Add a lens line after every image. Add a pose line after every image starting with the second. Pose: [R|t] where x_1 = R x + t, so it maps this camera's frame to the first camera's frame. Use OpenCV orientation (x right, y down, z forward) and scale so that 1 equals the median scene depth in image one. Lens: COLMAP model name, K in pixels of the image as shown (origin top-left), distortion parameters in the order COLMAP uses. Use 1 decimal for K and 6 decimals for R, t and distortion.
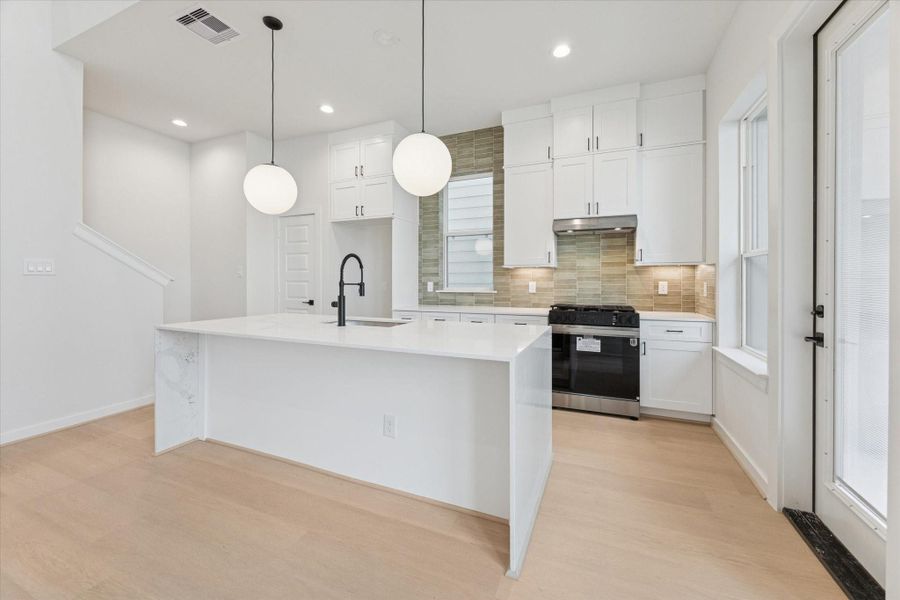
lens RADIAL K [[350.0, 0, 455.4], [0, 350.0, 284.0], [0, 0, 1]] dist [-0.000358, -0.000057]
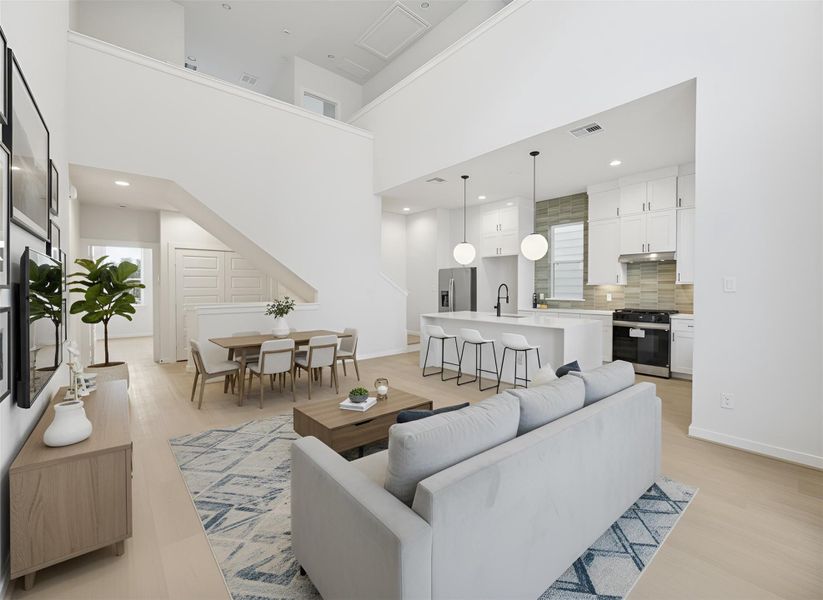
lens RADIAL K [[330.3, 0, 460.0], [0, 330.3, 298.4], [0, 0, 1]] dist [0.000210, -0.000017]
pose [[0.941289, 0.009754, -0.337461, 0.099079], [-0.001026, 0.999661, 0.026033, -0.024712], [0.337600, -0.024158, 0.940980, -0.624073]]
